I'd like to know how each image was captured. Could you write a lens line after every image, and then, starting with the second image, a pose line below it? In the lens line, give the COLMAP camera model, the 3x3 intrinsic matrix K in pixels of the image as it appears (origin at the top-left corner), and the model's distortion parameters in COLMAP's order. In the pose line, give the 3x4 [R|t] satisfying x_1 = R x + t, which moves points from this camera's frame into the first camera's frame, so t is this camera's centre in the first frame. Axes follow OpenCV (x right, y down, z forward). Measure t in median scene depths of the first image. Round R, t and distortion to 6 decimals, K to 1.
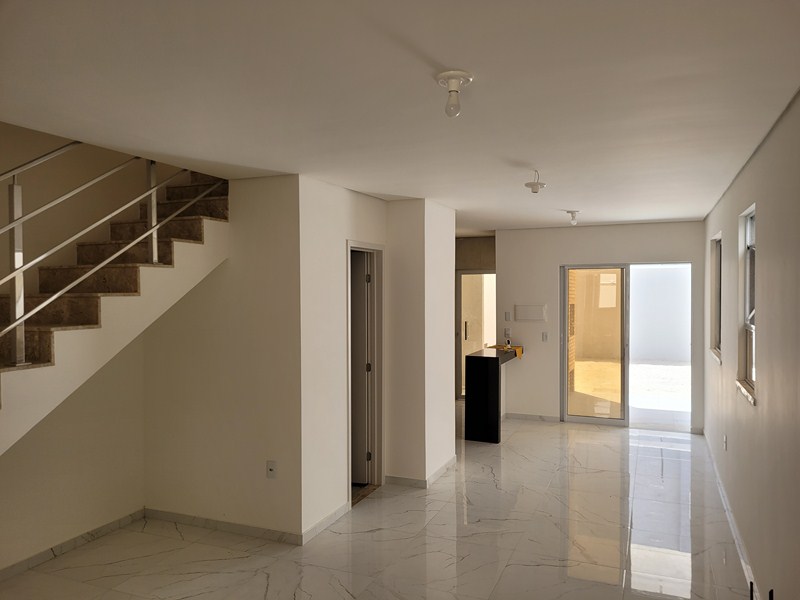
lens RADIAL K [[601.3, 0, 394.1], [0, 601.3, 301.7], [0, 0, 1]] dist [0.028503, -0.008362]
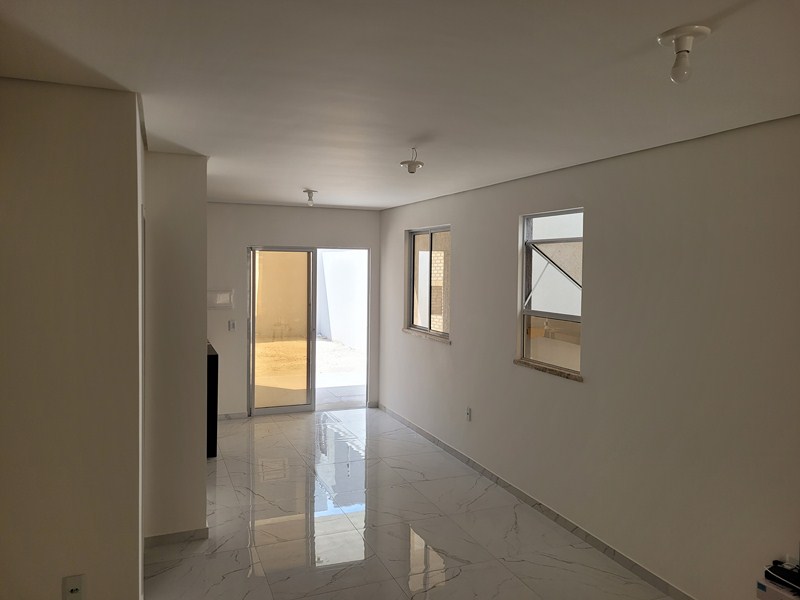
lens RADIAL K [[601.3, 0, 403.8], [0, 601.3, 276.2], [0, 0, 1]] dist [0.028503, -0.008362]
pose [[0.700729, -0.000904, 0.713427, -0.219284], [0.004170, 0.999987, -0.002829, -0.011939], [-0.713415, 0.004957, 0.700724, 0.197130]]
